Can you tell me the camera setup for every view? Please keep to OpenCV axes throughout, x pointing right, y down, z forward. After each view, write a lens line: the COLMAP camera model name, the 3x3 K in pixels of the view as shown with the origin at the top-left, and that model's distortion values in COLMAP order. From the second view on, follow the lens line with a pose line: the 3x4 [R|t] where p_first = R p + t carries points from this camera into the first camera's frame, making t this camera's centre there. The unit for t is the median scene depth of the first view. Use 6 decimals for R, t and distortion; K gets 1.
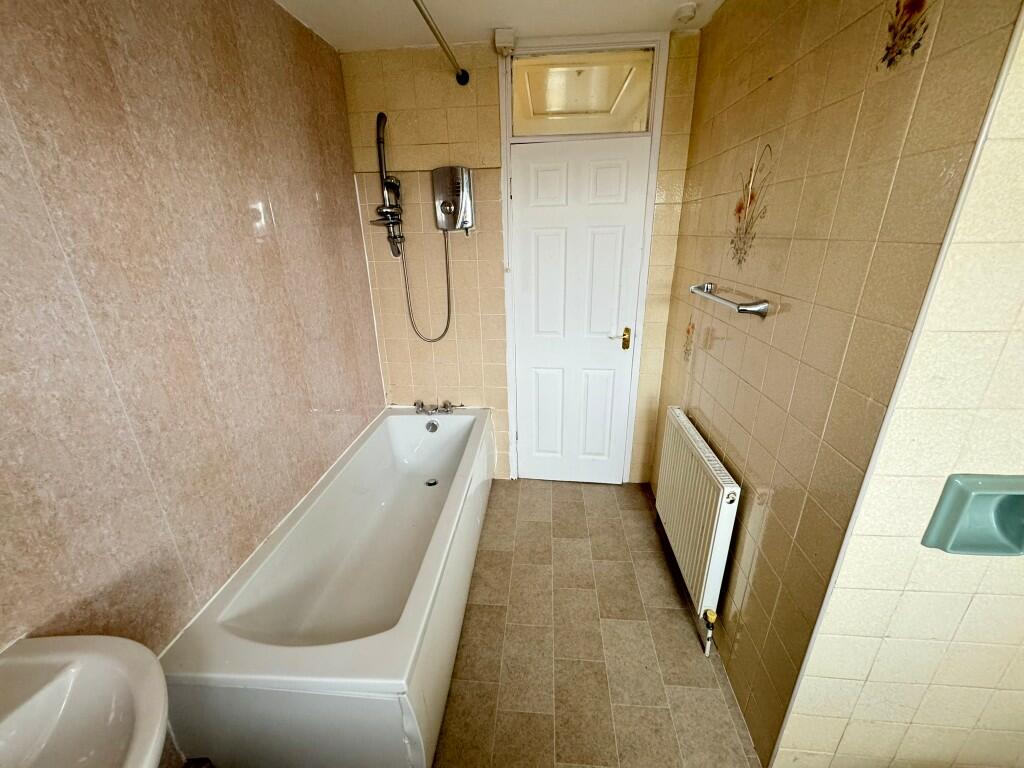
lens RADIAL K [[408.1, 0, 515.3], [0, 408.1, 384.6], [0, 0, 1]] dist [-0.002460, 0.000691]
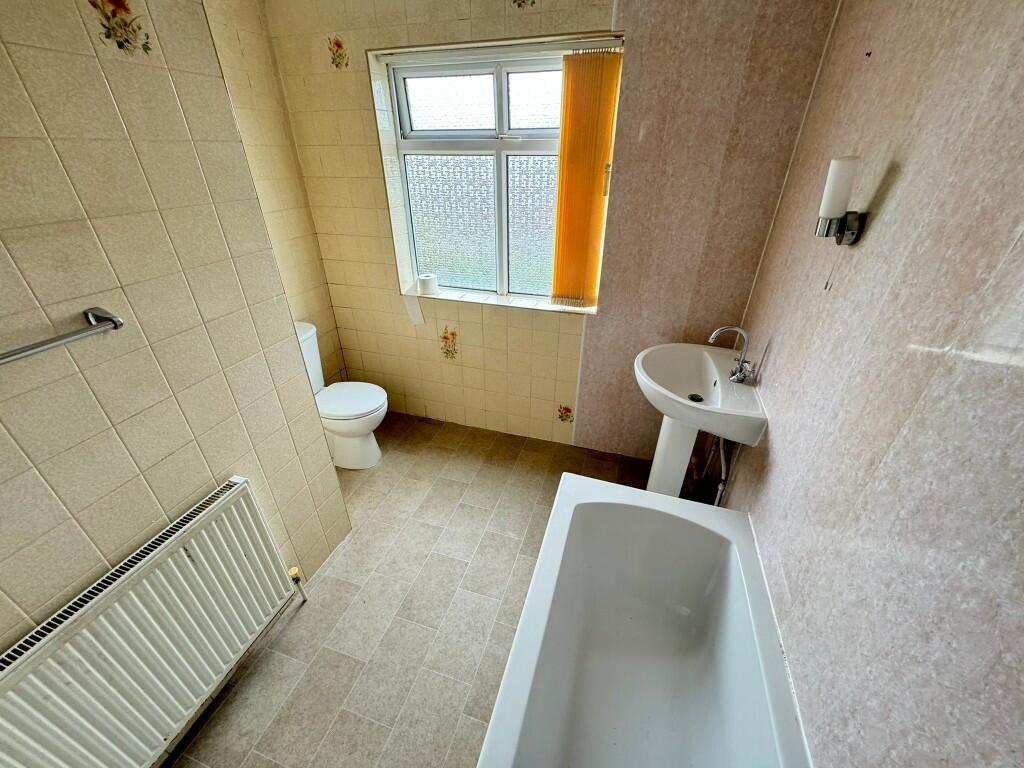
lens RADIAL K [[408.1, 0, 511.6], [0, 408.1, 383.5], [0, 0, 1]] dist [-0.002460, 0.000691]
pose [[-0.973467, -0.098706, 0.206445, -0.334162], [0.096044, 0.642625, 0.760137, -0.689008], [-0.207697, 0.759796, -0.616094, 1.594523]]
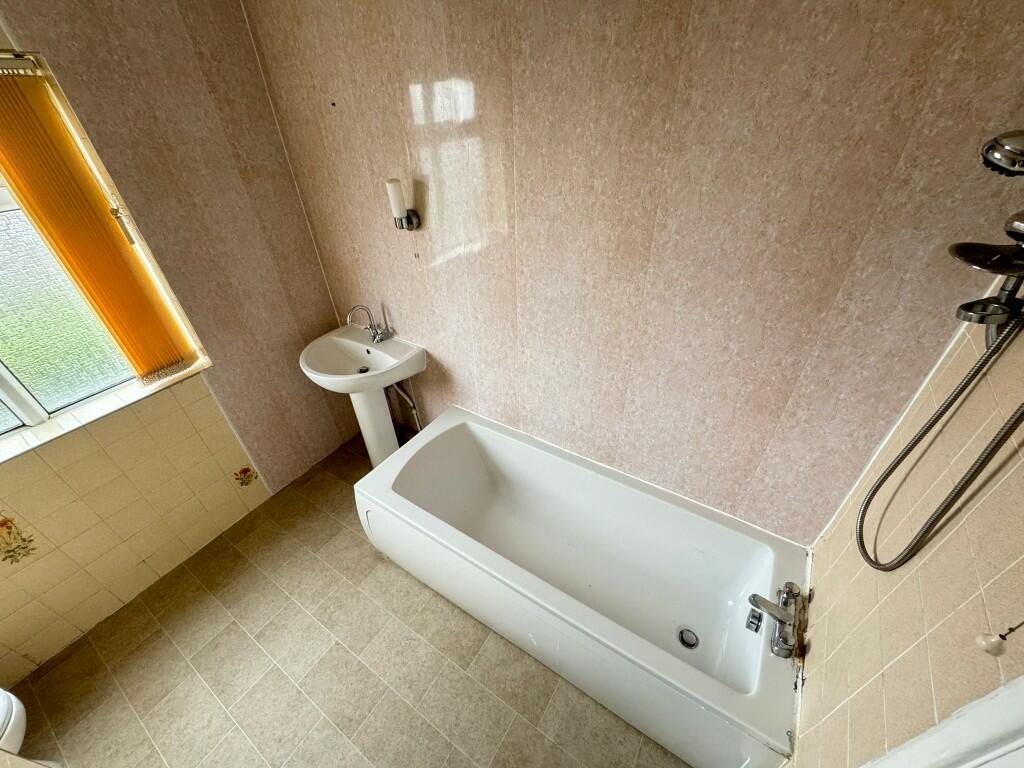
lens RADIAL K [[408.1, 0, 512.9], [0, 408.1, 383.1], [0, 0, 1]] dist [-0.002460, 0.000691]
pose [[-0.479422, 0.536843, -0.694229, 0.350735], [-0.264769, 0.665725, 0.697645, -0.890422], [0.836691, 0.518276, -0.177024, 1.485760]]
